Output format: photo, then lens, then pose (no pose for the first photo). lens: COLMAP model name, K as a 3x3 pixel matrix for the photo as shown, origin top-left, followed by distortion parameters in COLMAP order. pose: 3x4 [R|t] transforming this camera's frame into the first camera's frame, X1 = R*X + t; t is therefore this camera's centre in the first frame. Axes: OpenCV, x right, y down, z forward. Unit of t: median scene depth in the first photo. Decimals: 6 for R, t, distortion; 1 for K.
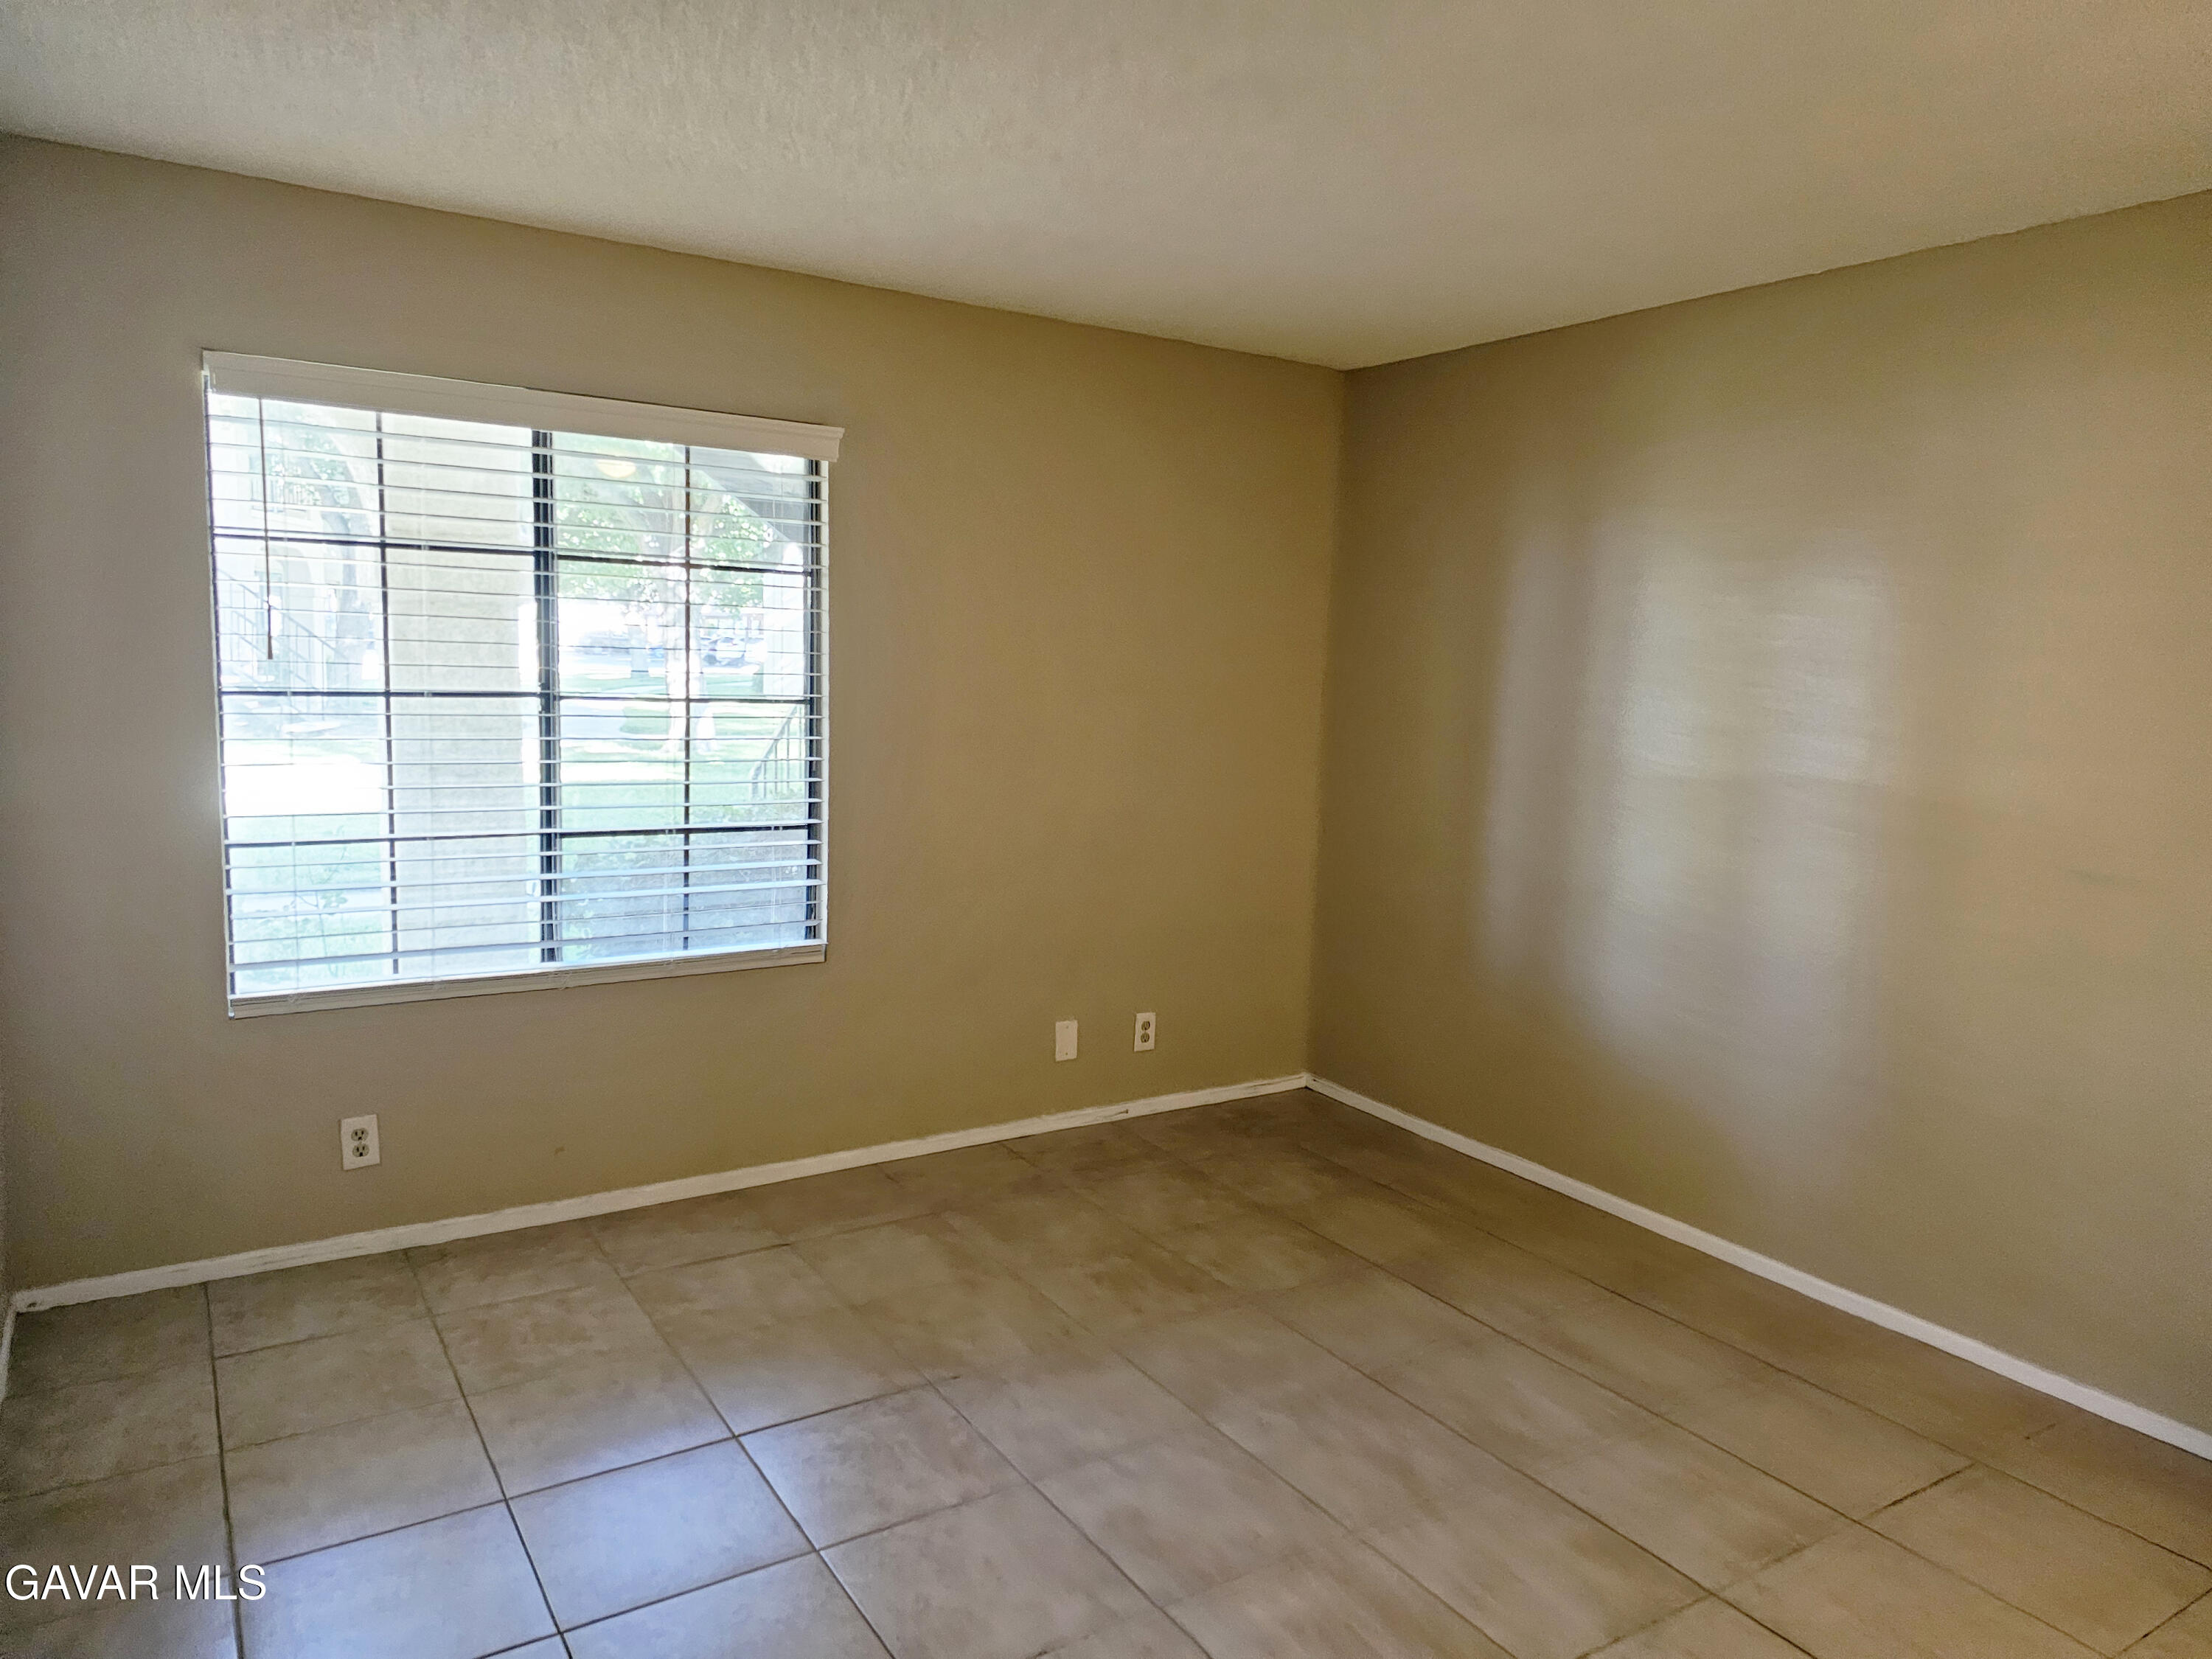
lens RADIAL K [[1502.9, 0, 1106.9], [0, 1502.9, 815.6], [0, 0, 1]] dist [0.068454, 0.001576]
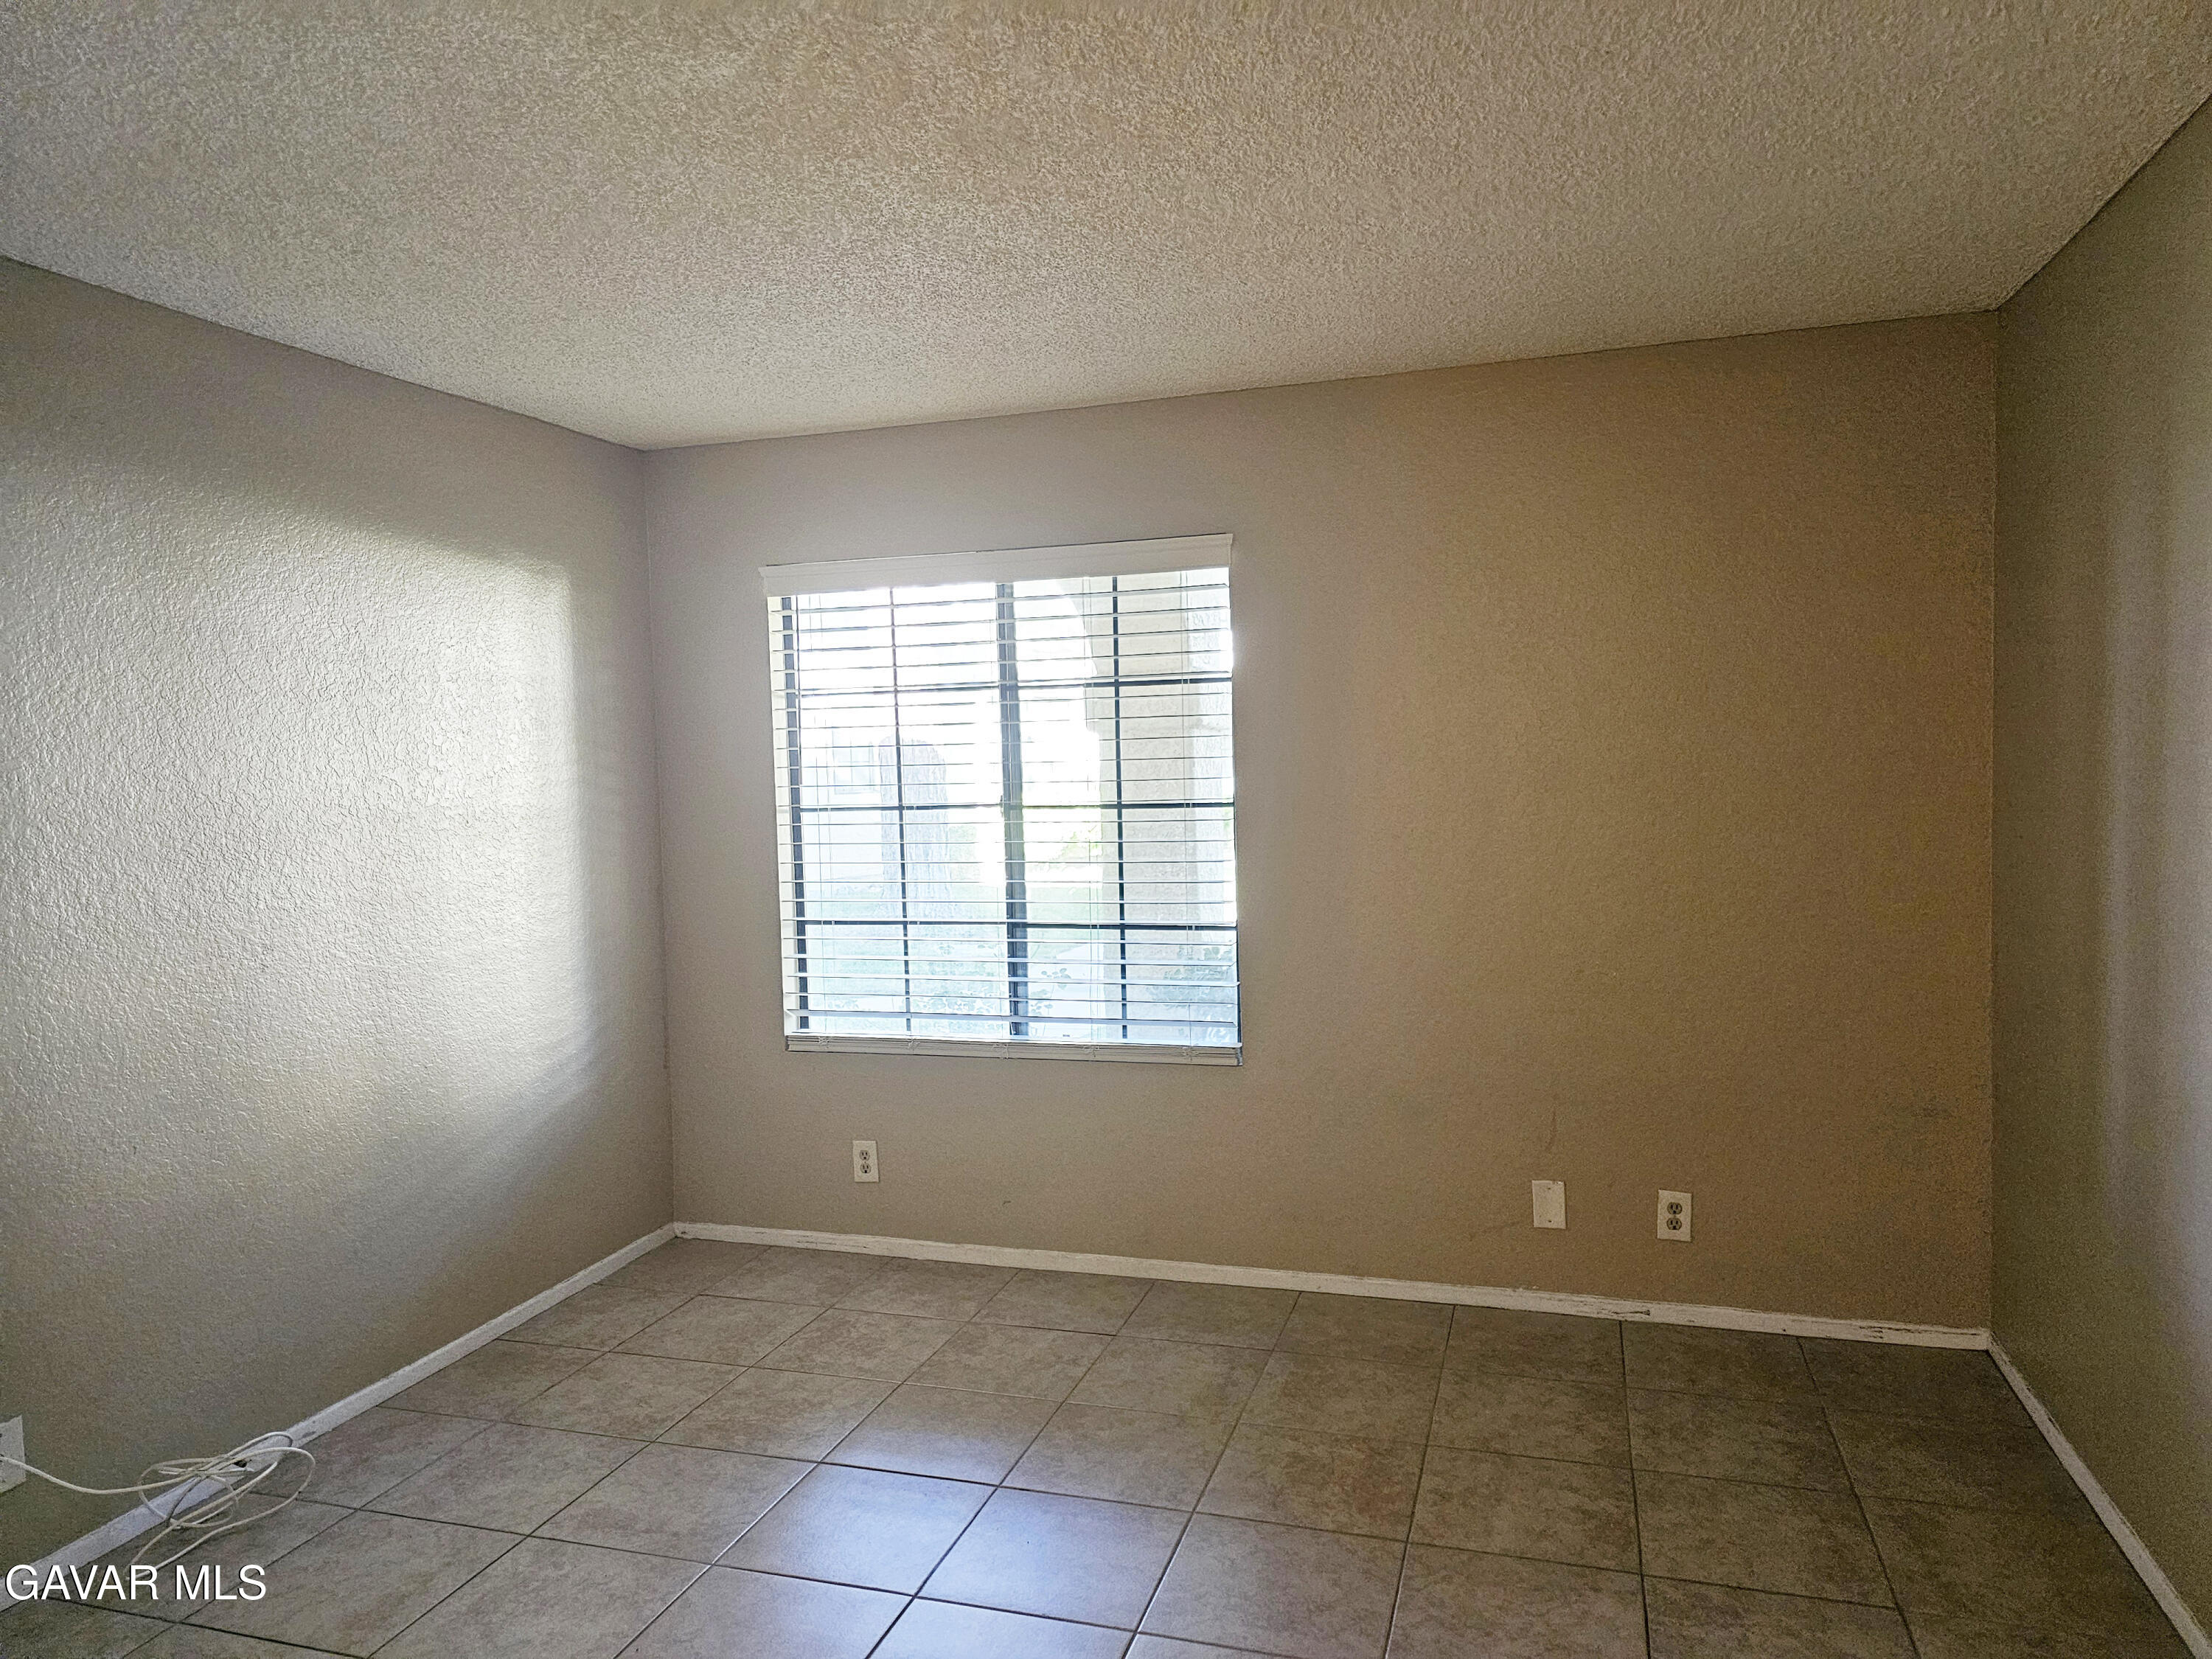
lens RADIAL K [[1547.2, 0, 1106.0], [0, 1547.2, 829.5], [0, 0, 1]] dist [0.223343, -0.332728]
pose [[0.625990, -0.011232, -0.779750, 0.609926], [-0.037916, 0.998275, -0.044820, -0.009554], [0.778909, 0.057622, 0.624485, 0.307844]]
